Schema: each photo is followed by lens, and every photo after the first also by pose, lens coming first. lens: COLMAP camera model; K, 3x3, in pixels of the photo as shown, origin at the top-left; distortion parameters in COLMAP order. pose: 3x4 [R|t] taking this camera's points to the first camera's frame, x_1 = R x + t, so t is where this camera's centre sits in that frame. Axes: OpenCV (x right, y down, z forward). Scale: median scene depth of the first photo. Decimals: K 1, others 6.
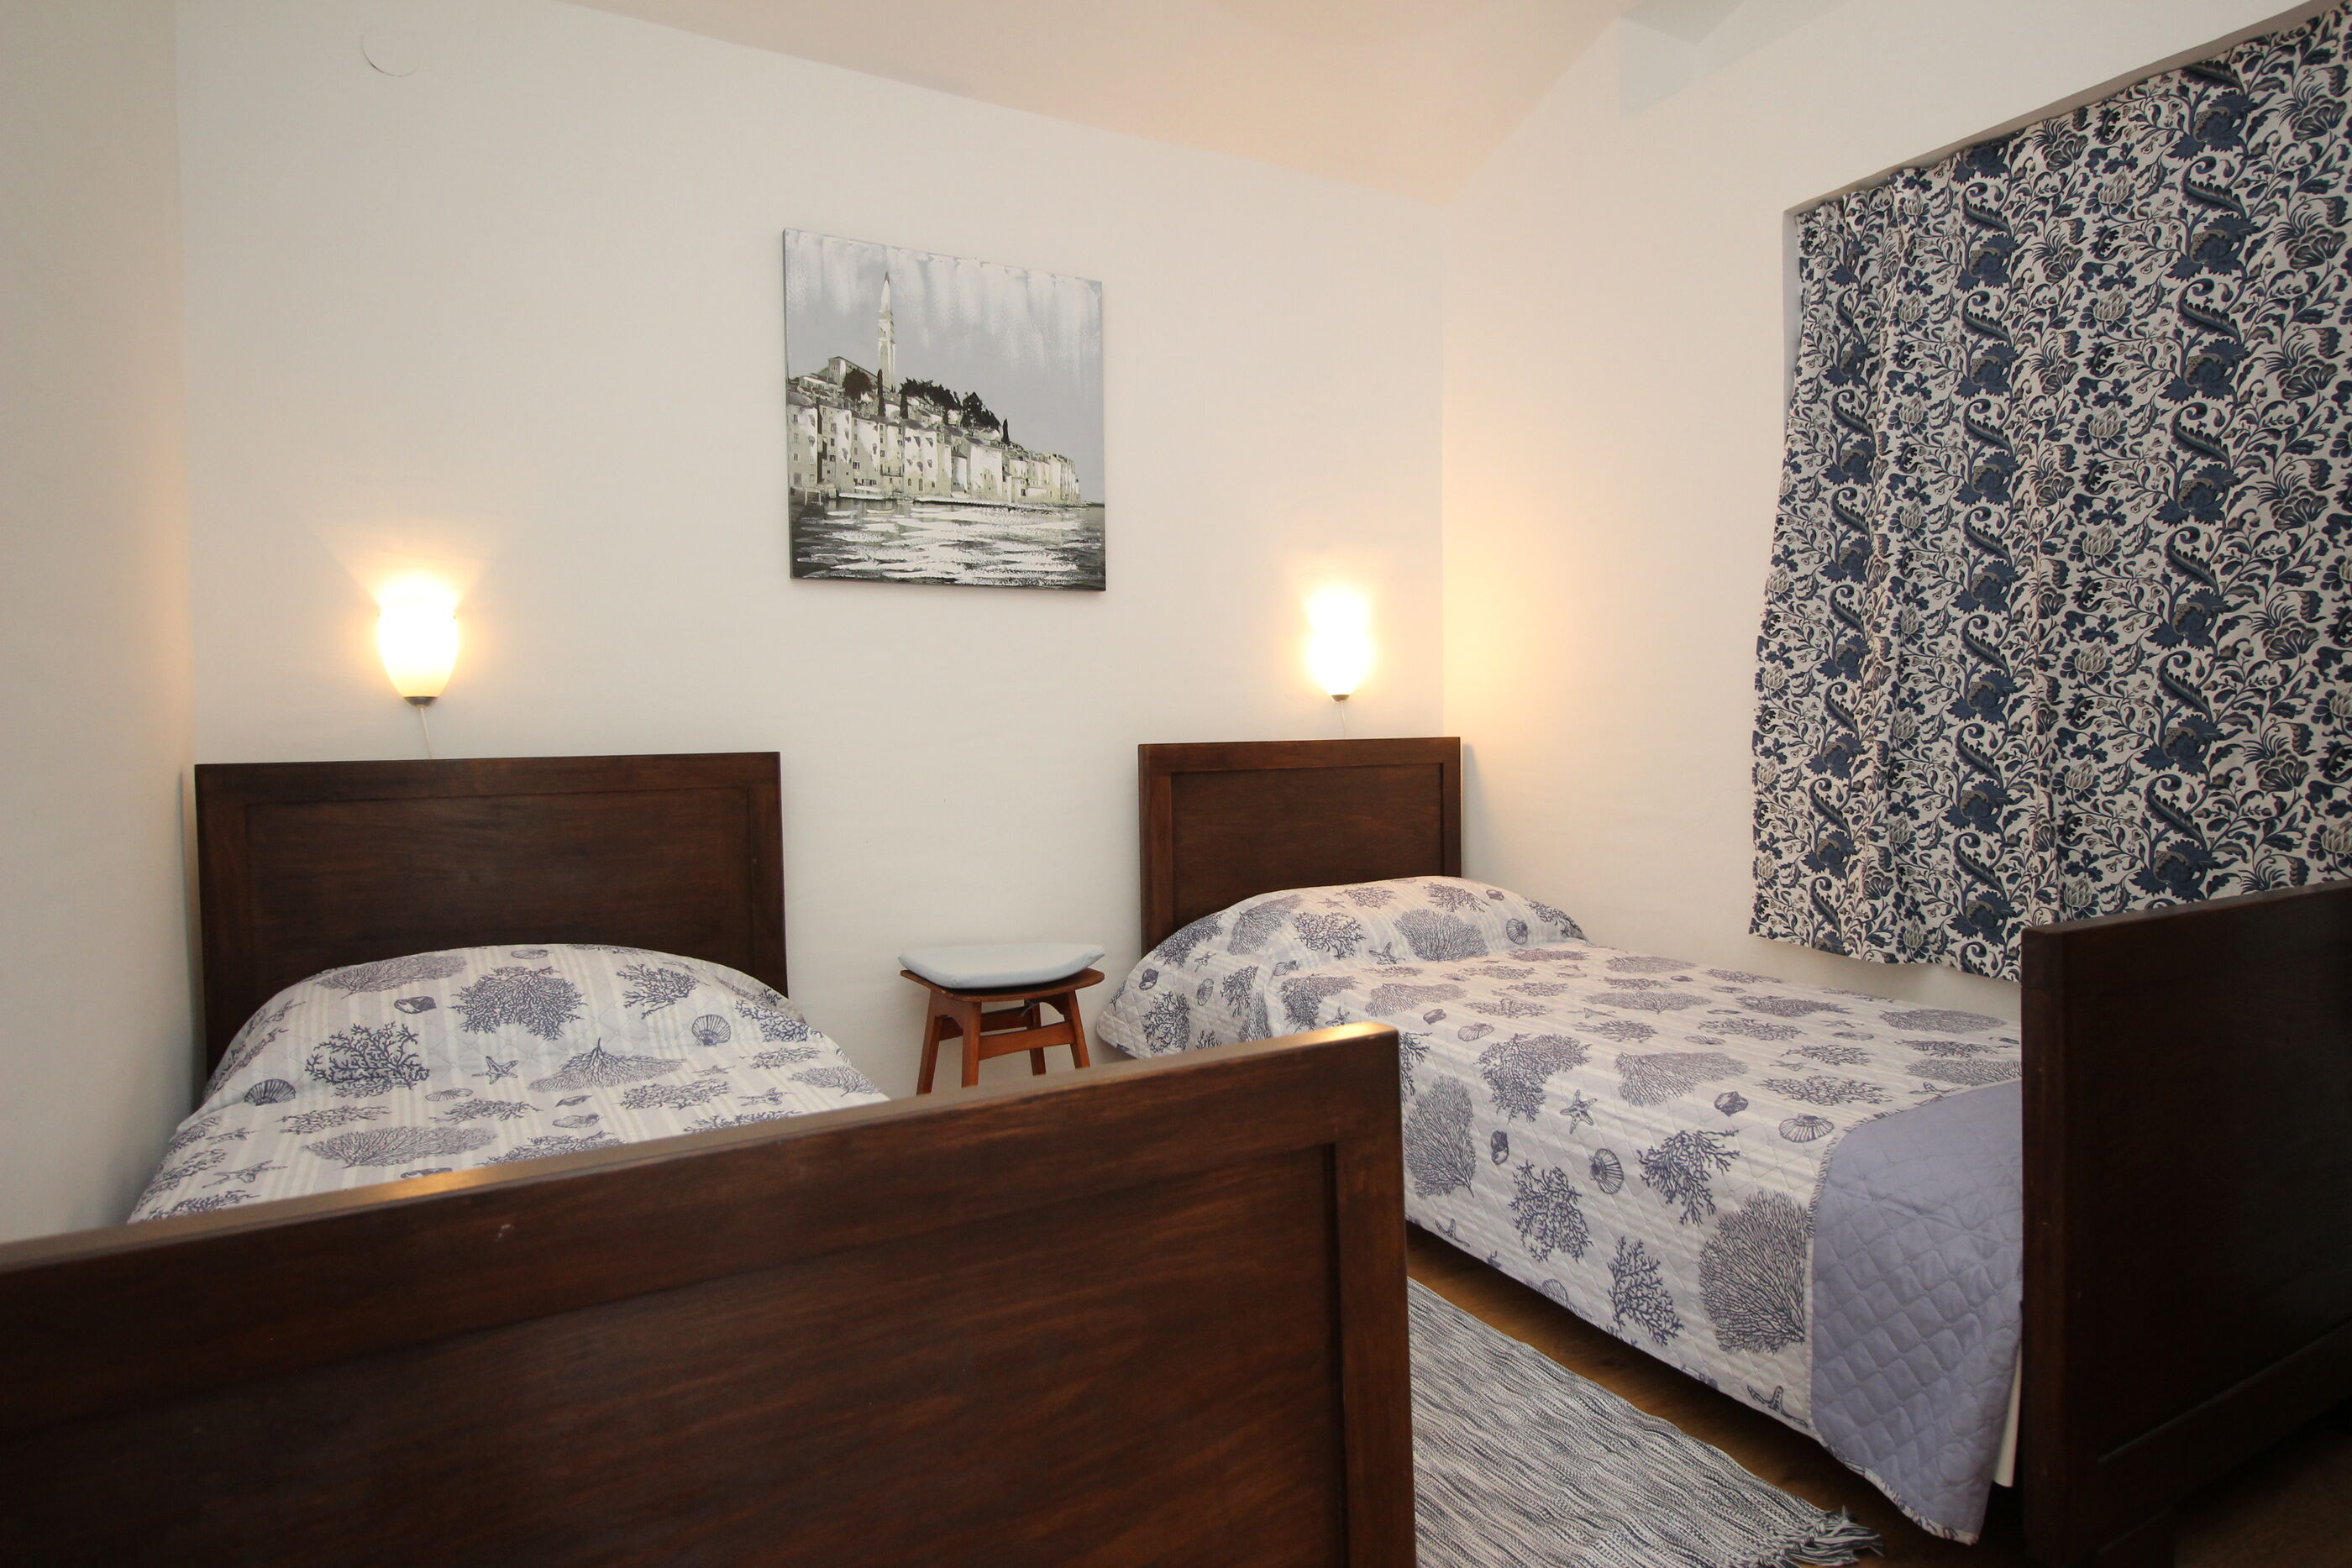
lens RADIAL K [[1273.2, 0, 1181.0], [0, 1273.2, 785.2], [0, 0, 1]] dist [0.001571, -0.006043]
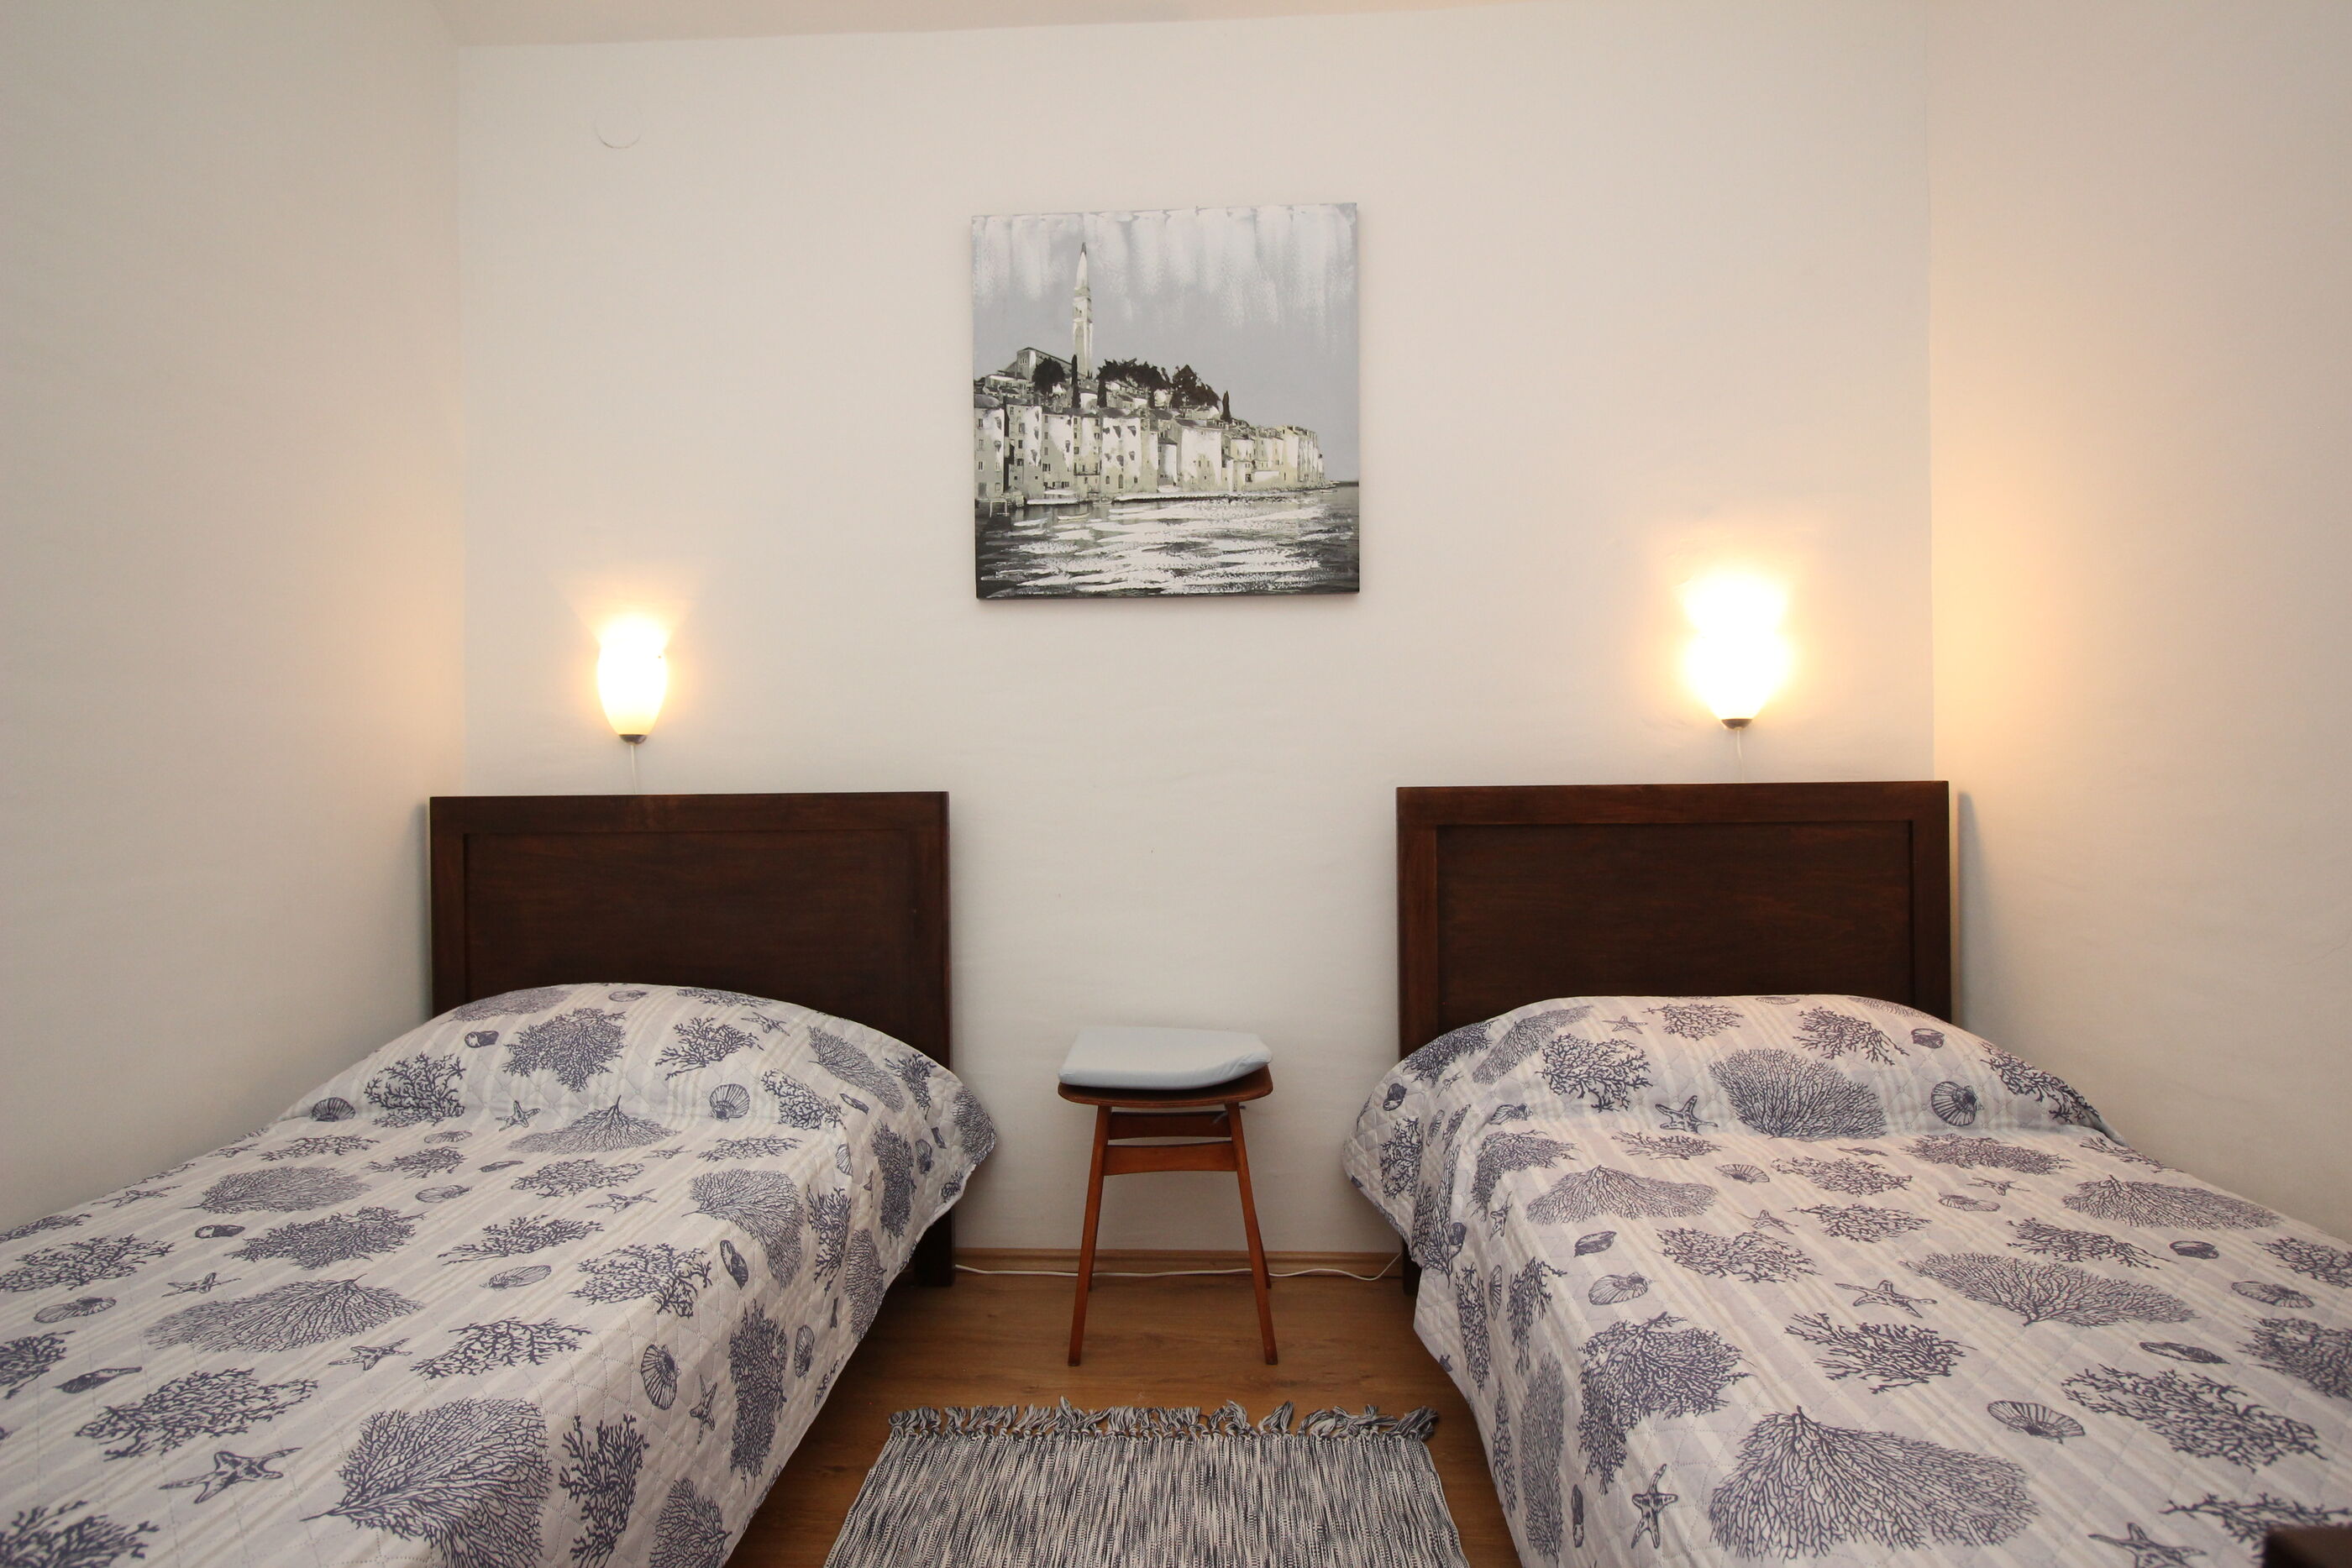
lens RADIAL K [[1273.2, 0, 1172.8], [0, 1273.2, 782.4], [0, 0, 1]] dist [0.001571, -0.006043]
pose [[0.850635, 0.009920, -0.525663, 0.276406], [-0.025819, 0.999404, -0.022921, -0.015257], [0.525122, 0.033069, 0.850384, 0.296657]]
